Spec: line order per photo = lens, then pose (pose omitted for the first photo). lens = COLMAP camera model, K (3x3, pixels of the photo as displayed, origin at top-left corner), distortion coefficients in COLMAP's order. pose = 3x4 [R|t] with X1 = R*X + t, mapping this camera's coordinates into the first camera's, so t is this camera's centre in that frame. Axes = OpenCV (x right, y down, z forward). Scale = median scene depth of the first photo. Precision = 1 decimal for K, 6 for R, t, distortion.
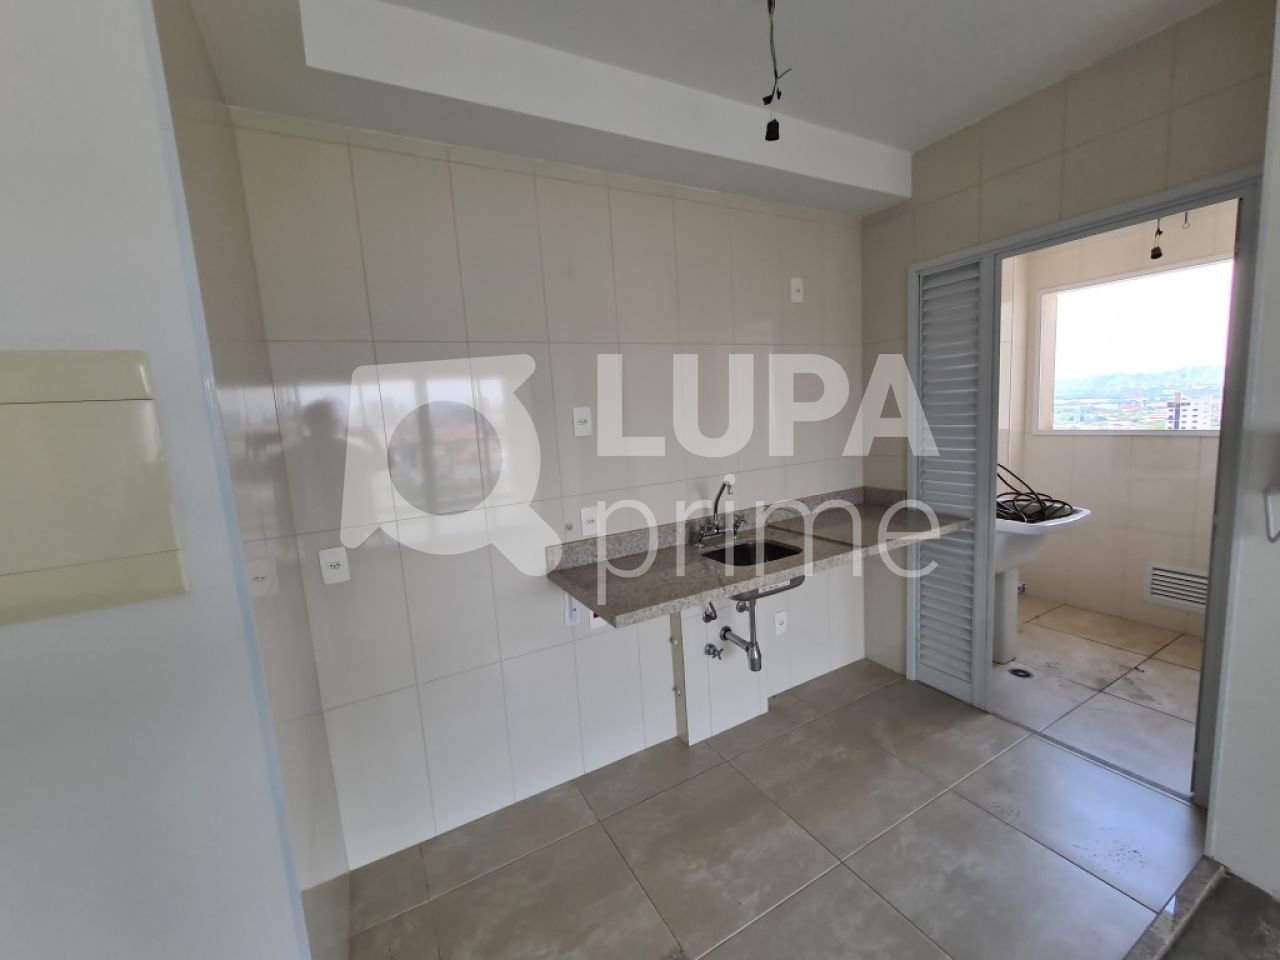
lens RADIAL K [[524.4, 0, 640.1], [0, 524.4, 480.2], [0, 0, 1]] dist [-0.003922, 0.001249]
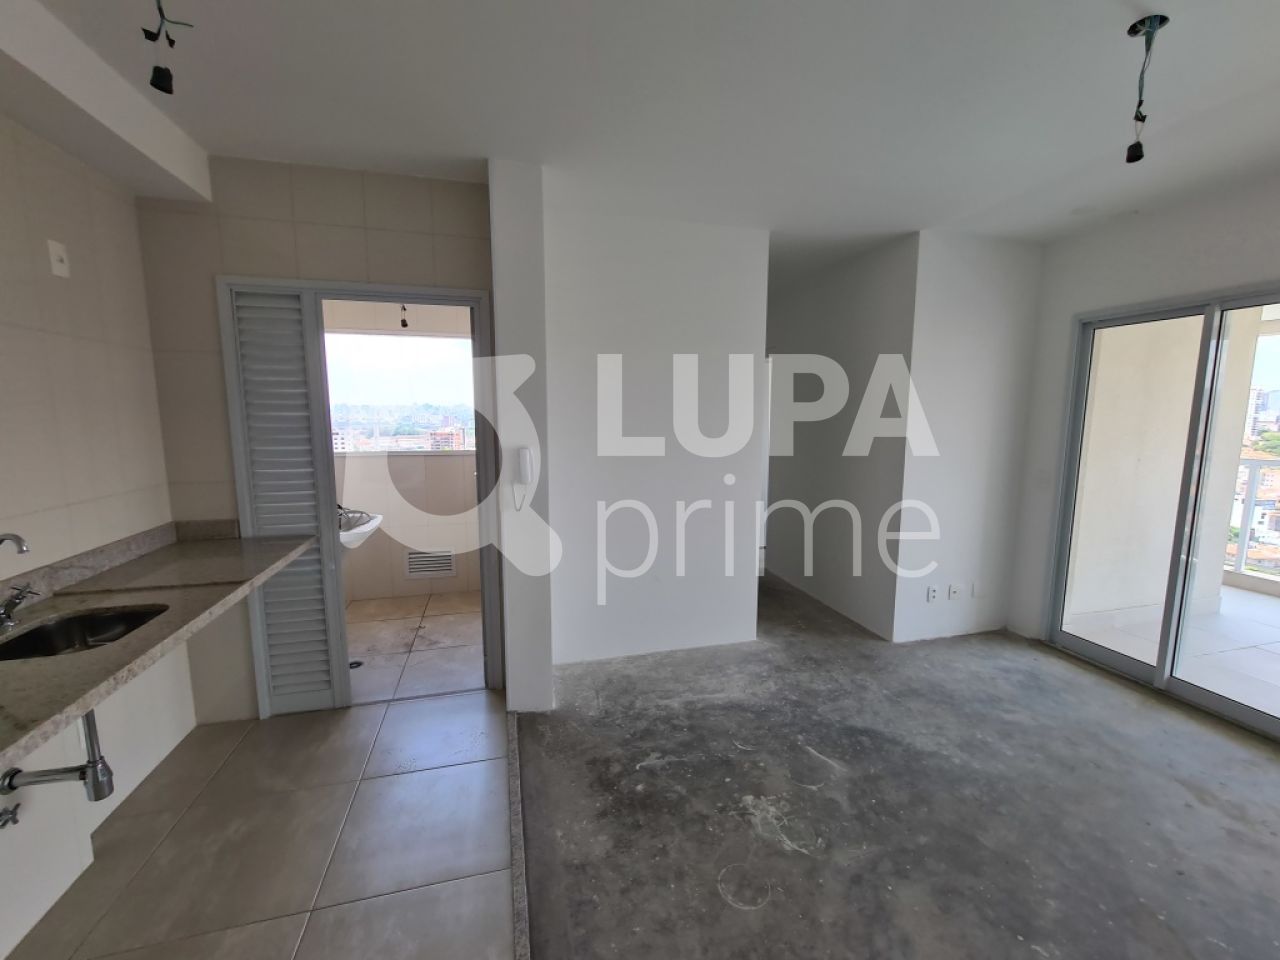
lens RADIAL K [[524.4, 0, 643.6], [0, 524.4, 482.4], [0, 0, 1]] dist [-0.003922, 0.001249]
pose [[0.236947, -0.063426, 0.969450, -0.235363], [0.107736, 0.993427, 0.038662, -0.001973], [-0.965530, 0.095284, 0.242223, 0.091002]]
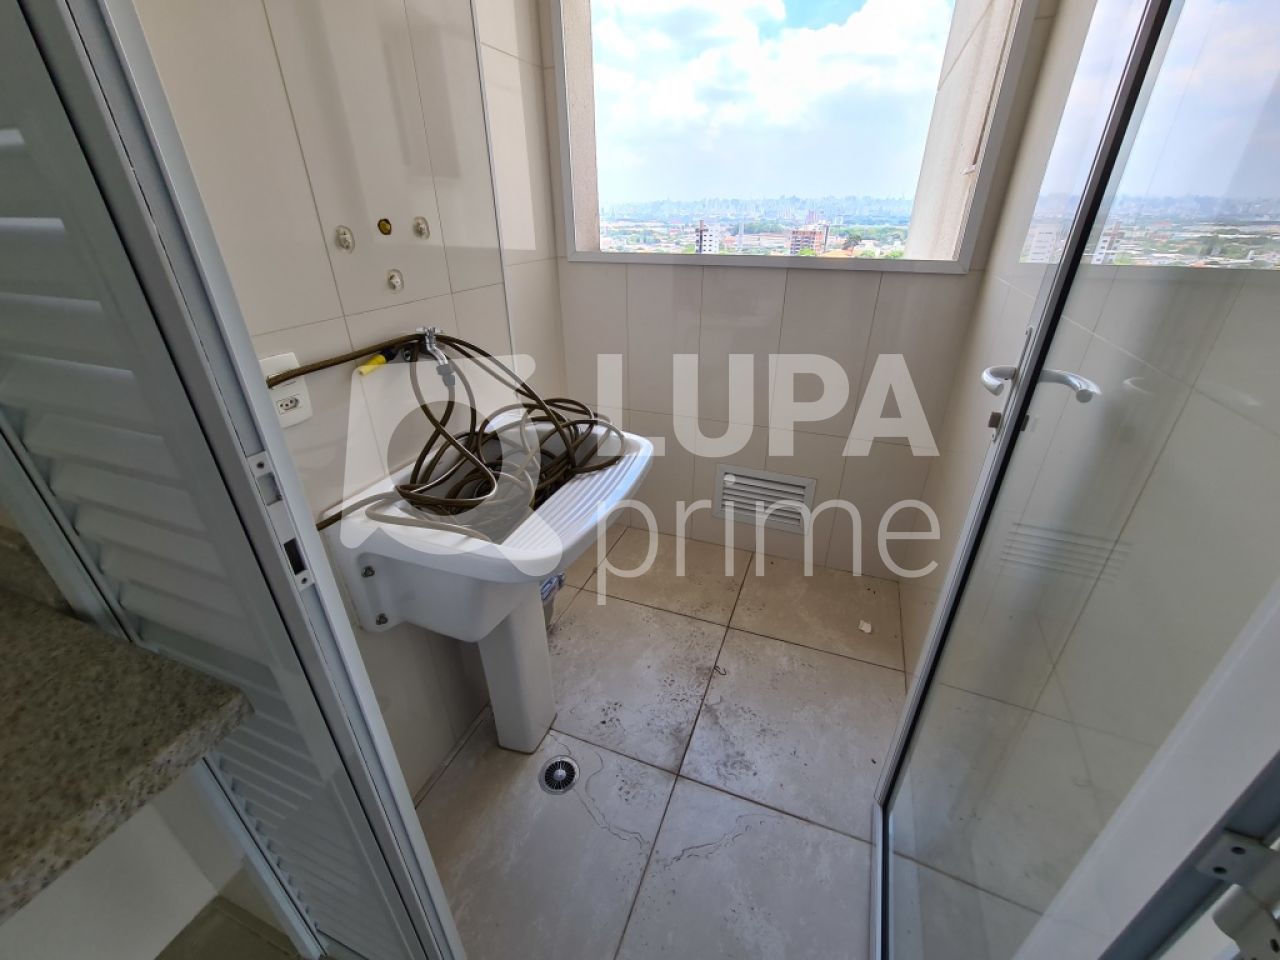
lens RADIAL K [[524.4, 0, 641.4], [0, 524.4, 479.4], [0, 0, 1]] dist [-0.003922, 0.001249]
pose [[0.769563, -0.240952, 0.591367, 0.649349], [0.040418, 0.942601, 0.331465, -0.076690], [-0.637290, -0.231182, 0.735130, 0.748623]]
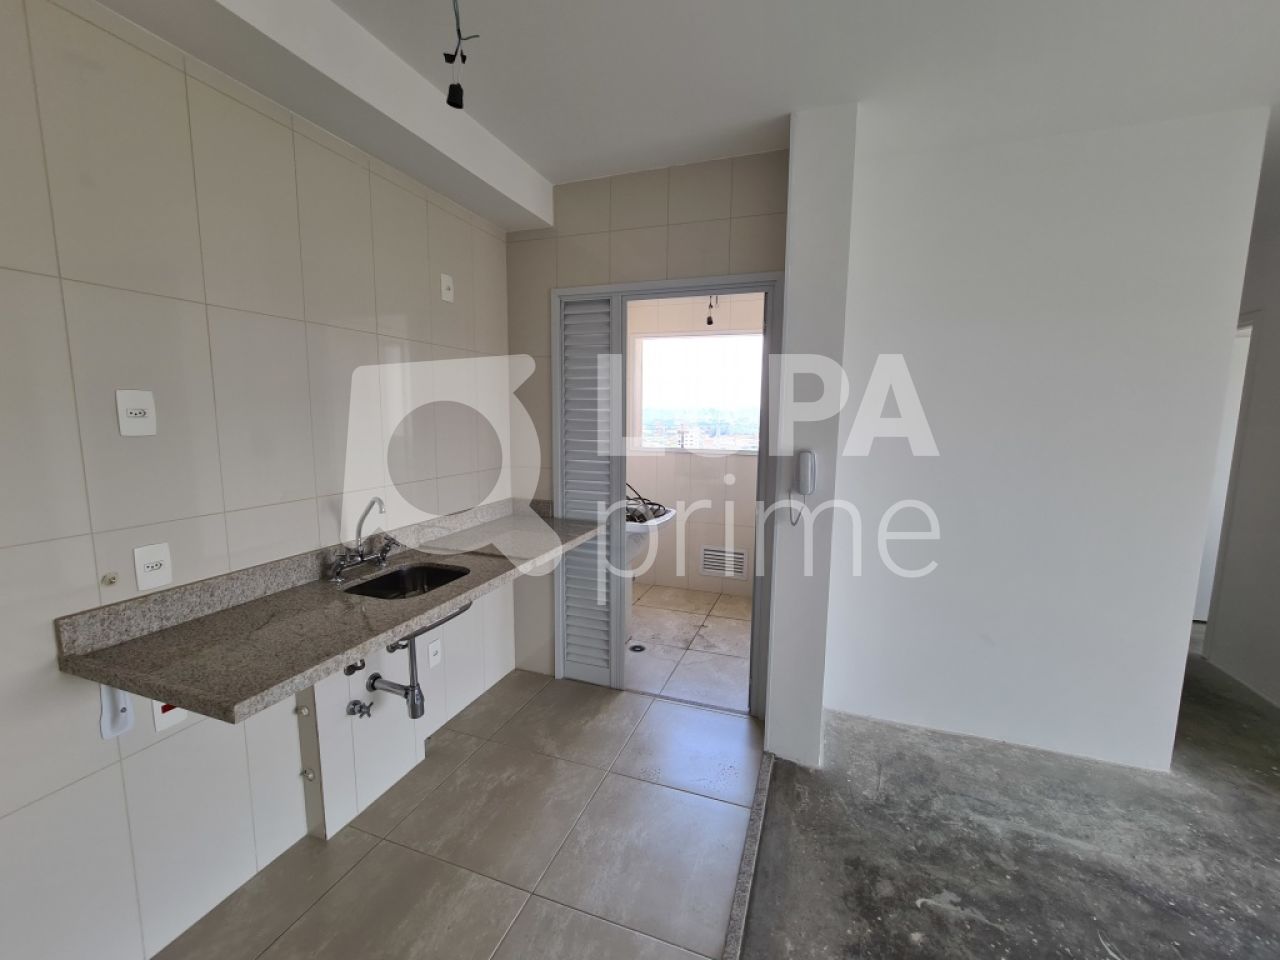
lens RADIAL K [[524.4, 0, 645.3], [0, 524.4, 479.6], [0, 0, 1]] dist [-0.003922, 0.001249]
pose [[0.748099, -0.012361, 0.663471, -0.059260], [0.027559, 0.999543, -0.012451, -0.003939], [-0.663014, 0.027600, 0.748098, 0.092558]]
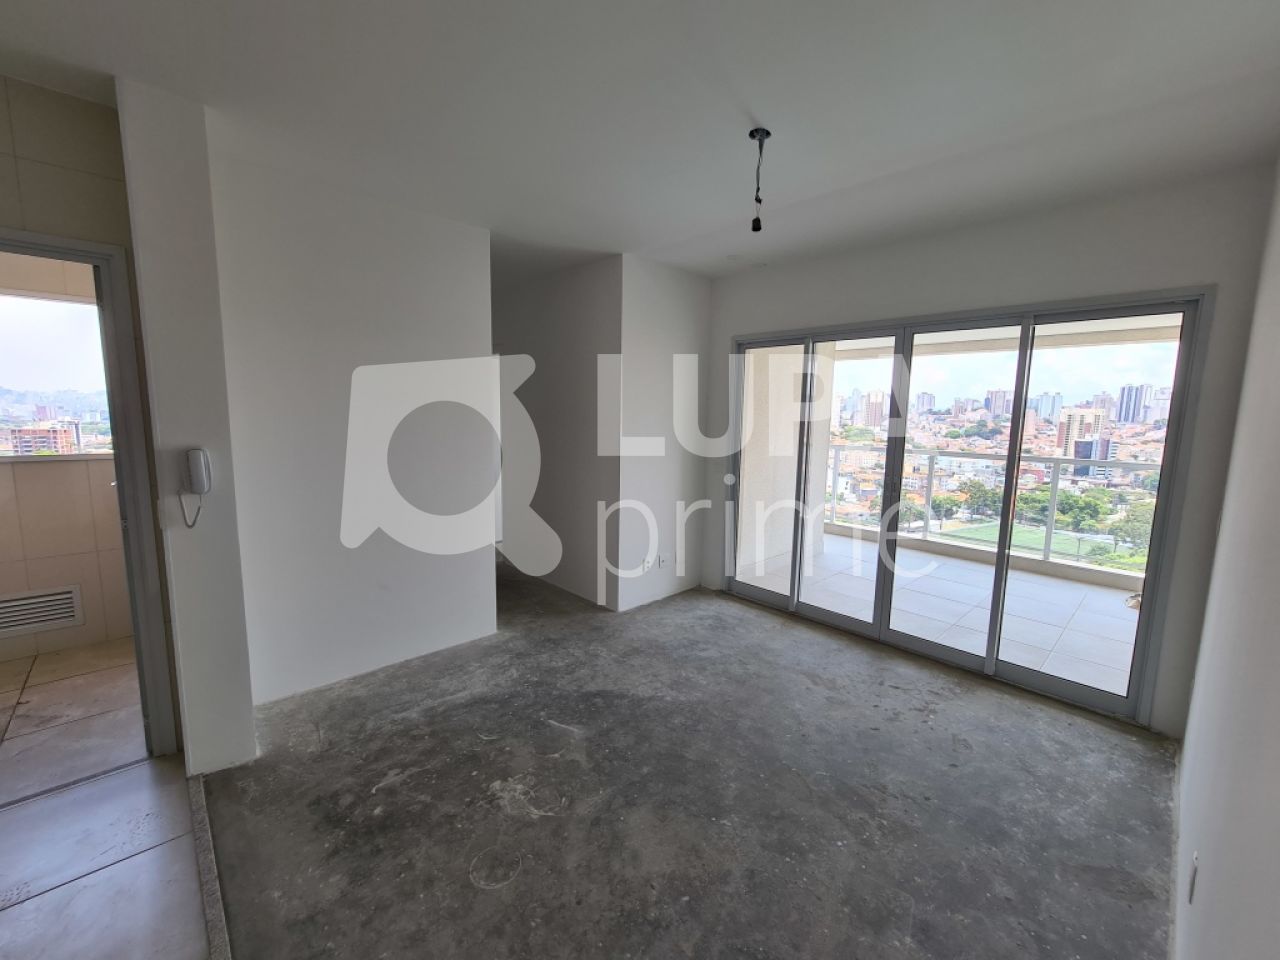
lens RADIAL K [[524.4, 0, 639.1], [0, 524.4, 470.1], [0, 0, 1]] dist [-0.003922, 0.001249]
pose [[-0.249238, -0.050376, 0.967131, -0.281918], [0.125030, 0.988615, 0.083716, -0.002659], [-0.960337, 0.141786, -0.240102, 0.087553]]
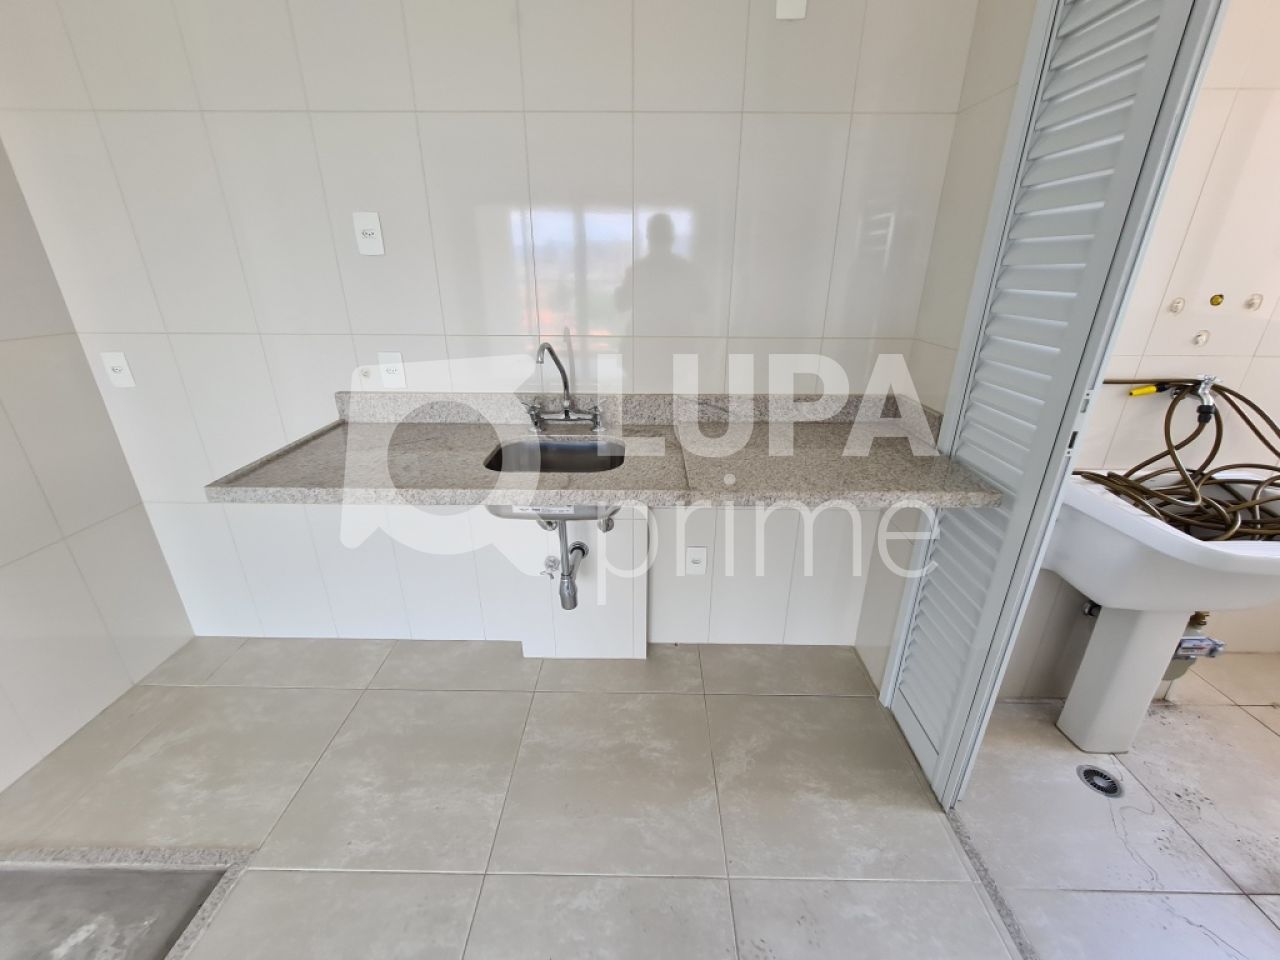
lens RADIAL K [[524.4, 0, 641.4], [0, 524.4, 479.1], [0, 0, 1]] dist [-0.003922, 0.001249]
pose [[0.864677, 0.250315, -0.435519, 0.545274], [-0.126056, 0.947382, 0.294239, -0.041578], [0.486255, -0.199522, 0.850733, 0.414557]]
